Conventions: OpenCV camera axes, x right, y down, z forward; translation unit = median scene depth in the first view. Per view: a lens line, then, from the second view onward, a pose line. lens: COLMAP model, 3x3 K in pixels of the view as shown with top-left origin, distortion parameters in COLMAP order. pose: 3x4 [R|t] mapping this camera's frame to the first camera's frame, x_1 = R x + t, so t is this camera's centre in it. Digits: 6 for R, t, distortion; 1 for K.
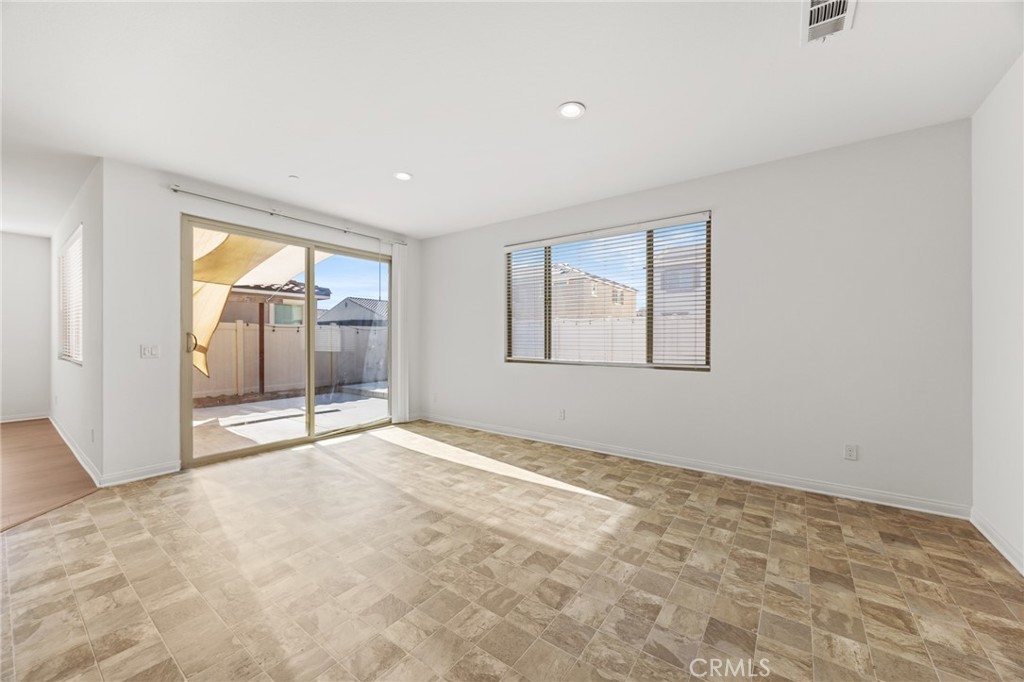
lens RADIAL K [[392.3, 0, 519.1], [0, 392.3, 341.6], [0, 0, 1]] dist [0.007464, 0.000117]
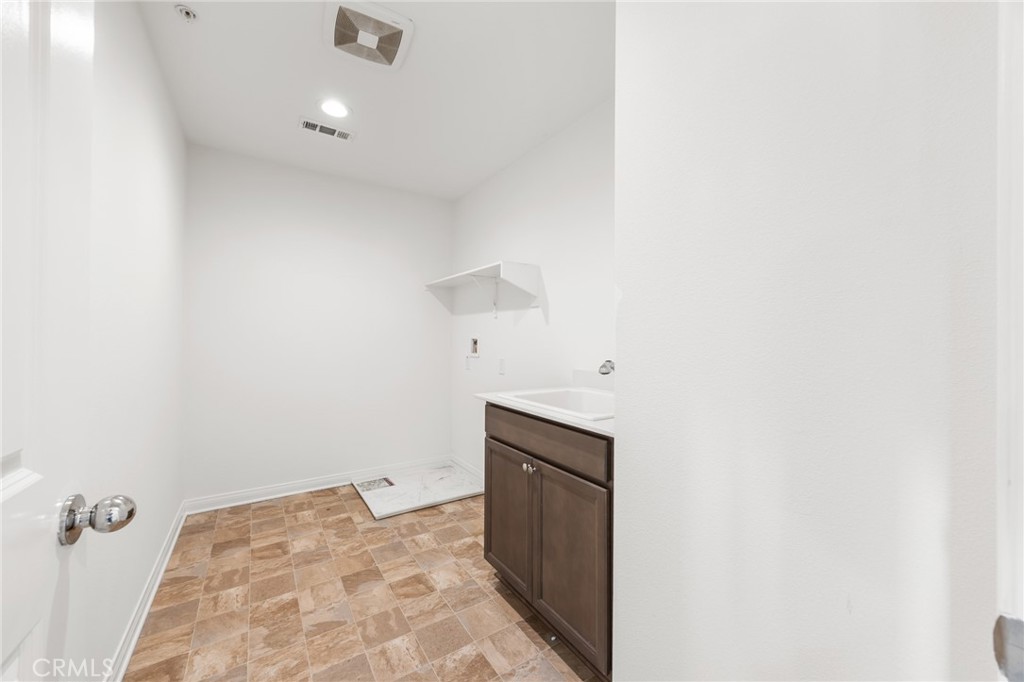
lens RADIAL K [[392.3, 0, 522.5], [0, 392.3, 325.9], [0, 0, 1]] dist [0.007464, 0.000117]
pose [[0.349330, 0.028862, 0.936555, 0.000579], [-0.004122, 0.999563, -0.029267, 0.003612], [-0.936991, 0.006364, 0.349297, 0.244517]]
